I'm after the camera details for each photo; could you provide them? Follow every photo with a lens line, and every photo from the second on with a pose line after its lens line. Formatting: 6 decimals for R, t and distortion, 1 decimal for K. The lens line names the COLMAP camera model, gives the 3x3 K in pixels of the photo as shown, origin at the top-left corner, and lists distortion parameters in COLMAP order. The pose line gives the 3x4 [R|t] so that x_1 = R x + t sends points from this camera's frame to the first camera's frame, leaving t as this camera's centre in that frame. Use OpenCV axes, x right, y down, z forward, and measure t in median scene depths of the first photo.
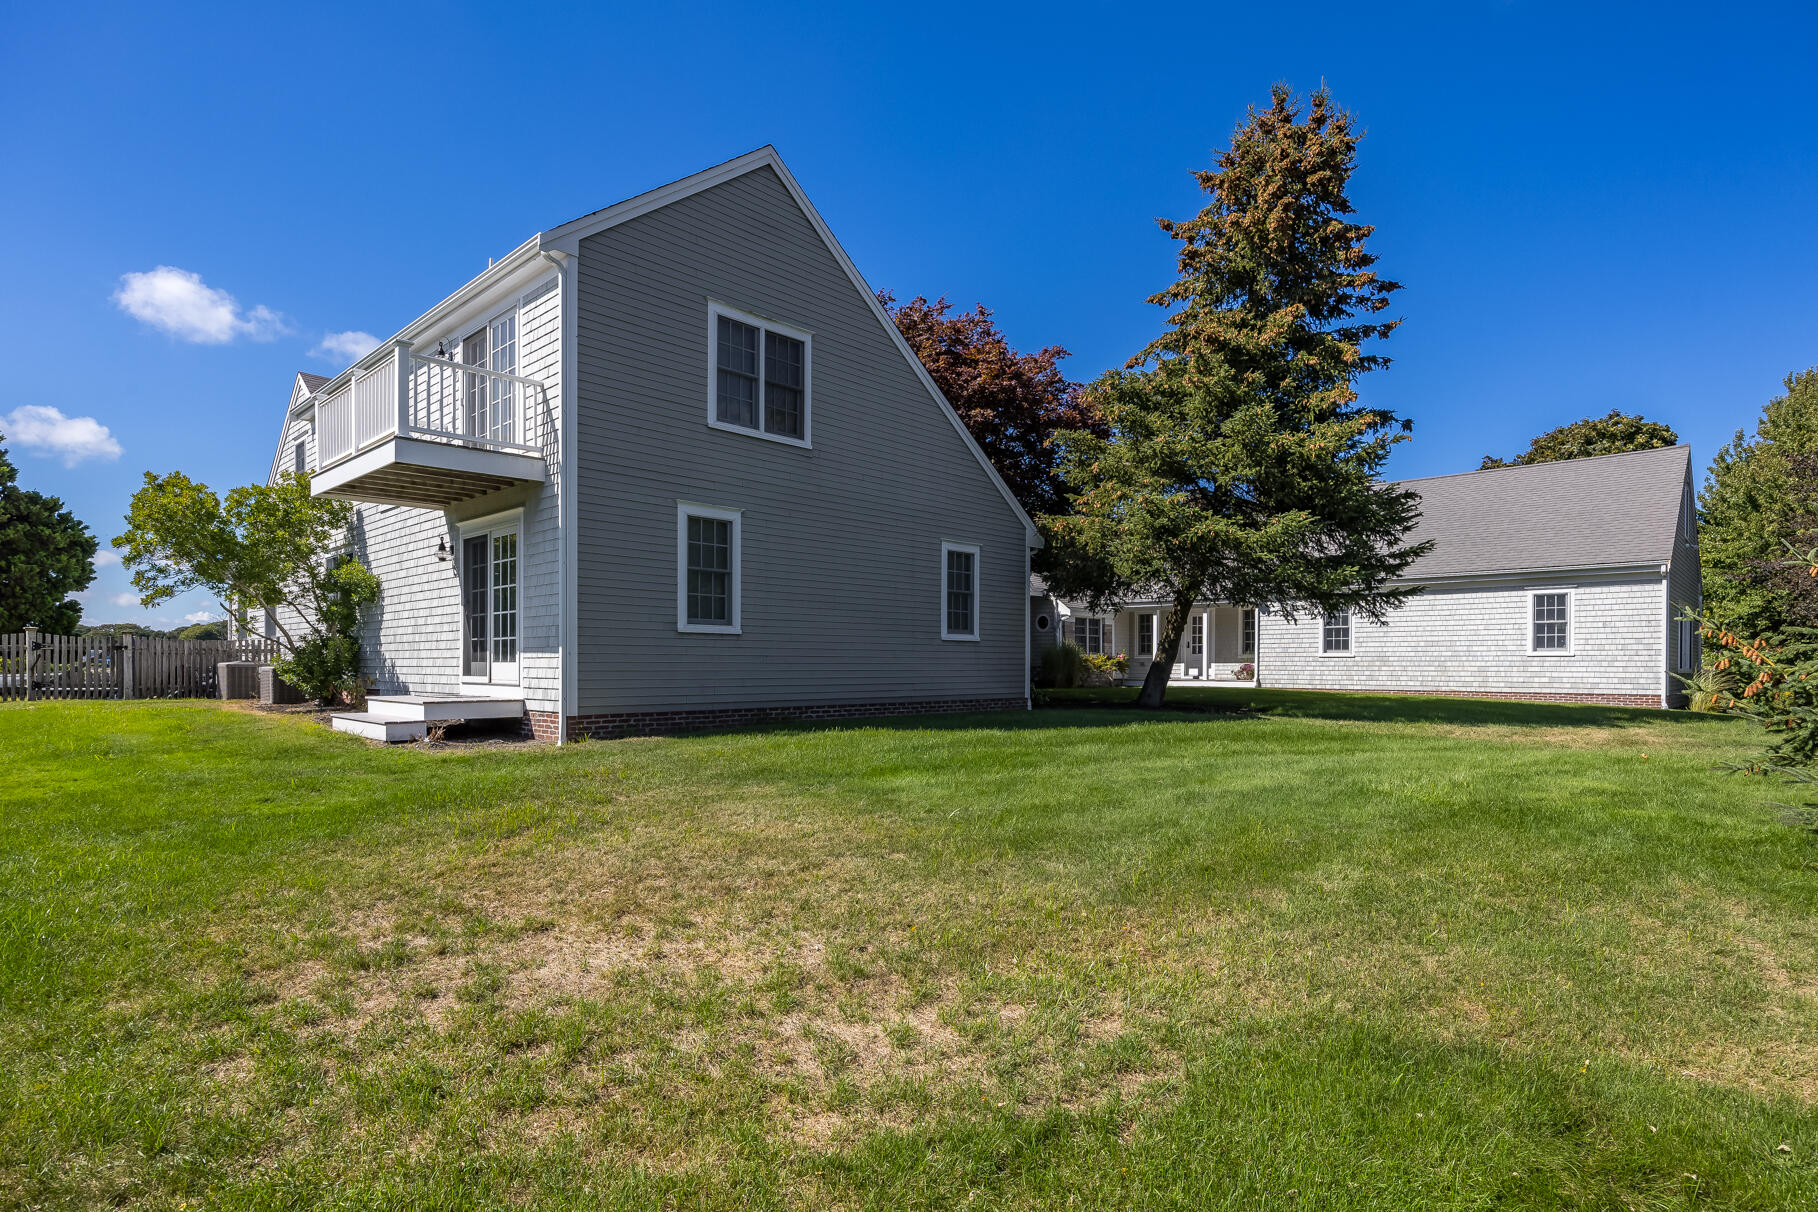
lens RADIAL K [[915.6, 0, 919.1], [0, 915.6, 666.9], [0, 0, 1]] dist [0.001603, 0.000164]
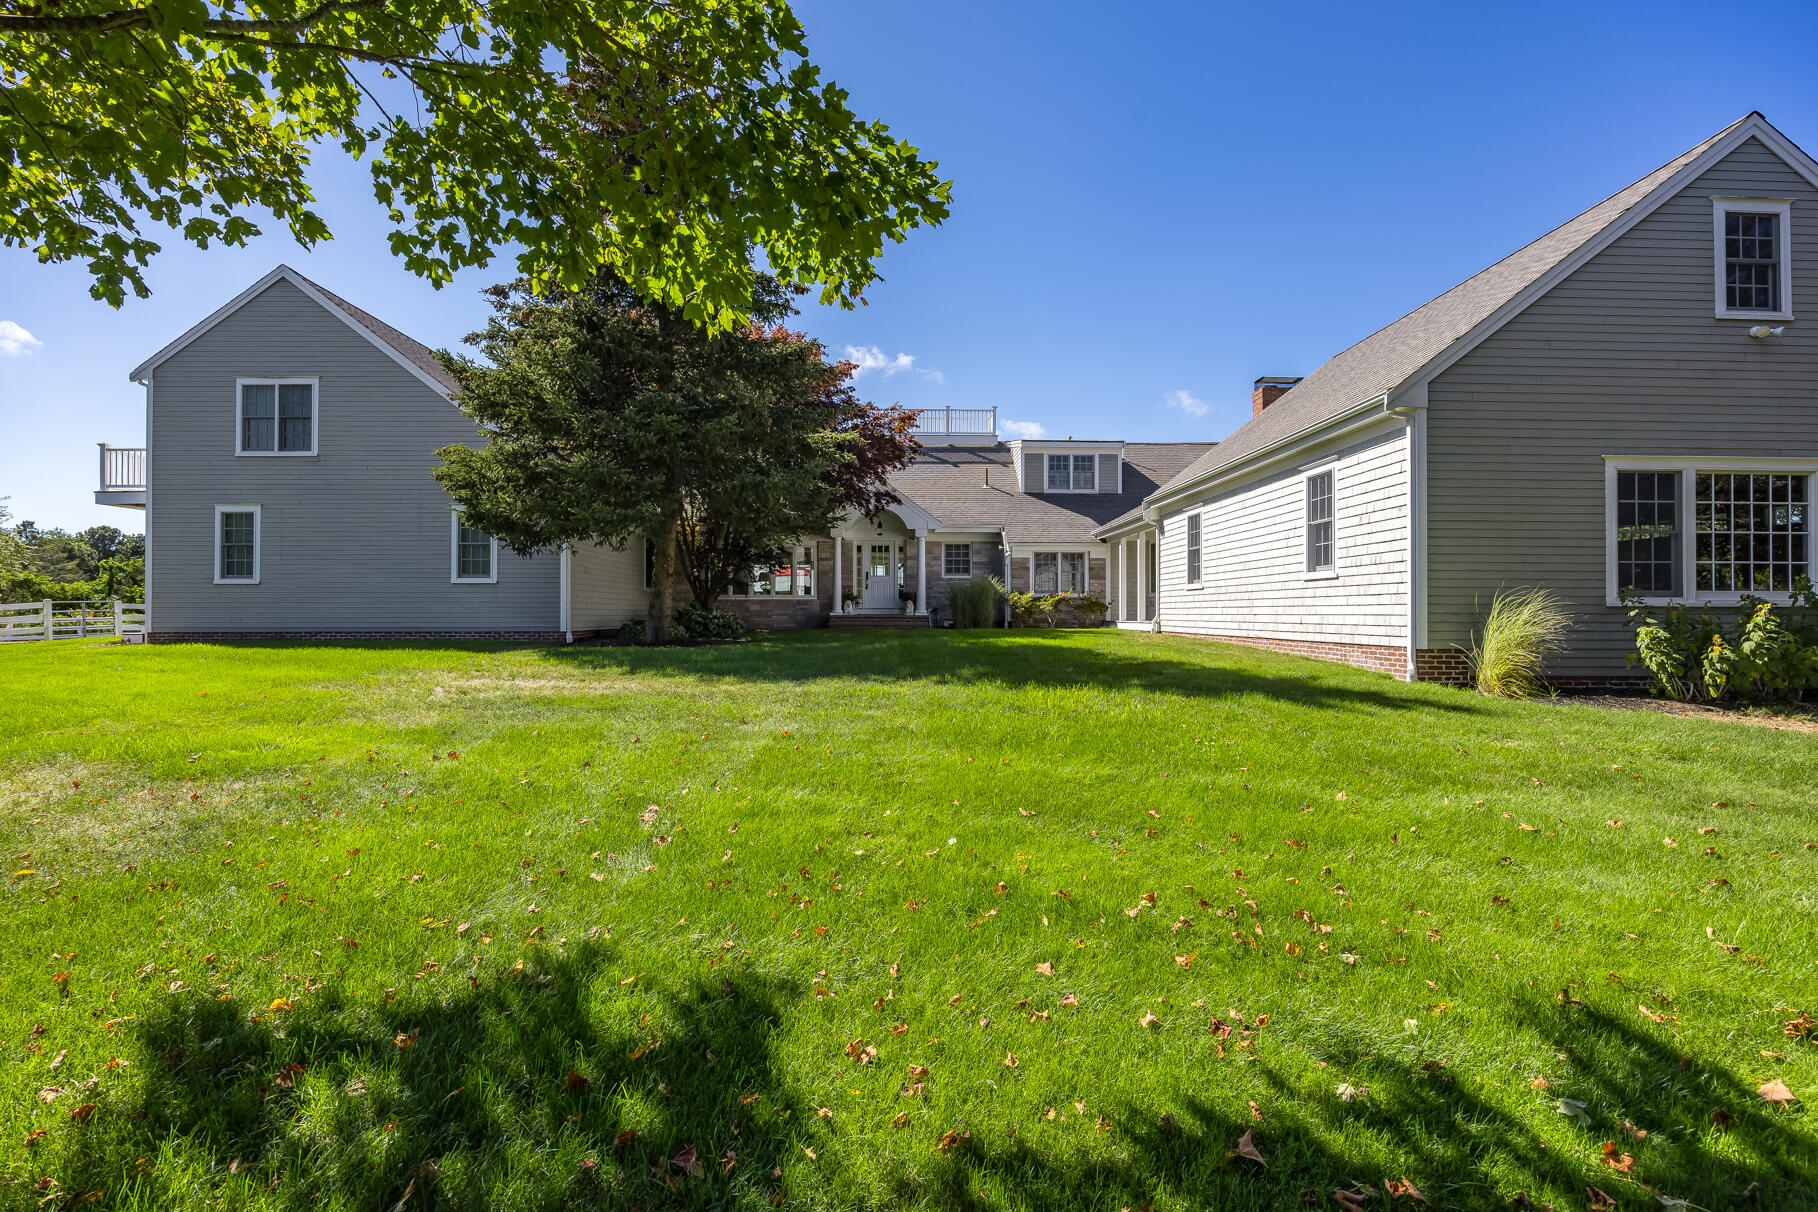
lens RADIAL K [[886.7, 0, 909.2], [0, 886.7, 608.2], [0, 0, 1]] dist [-0.001410, -0.000057]
pose [[0.693596, -0.008649, -0.720312, 1.597837], [0.000957, 0.999938, -0.011085, 0.022718], [0.720364, 0.006999, 0.693561, 0.720356]]
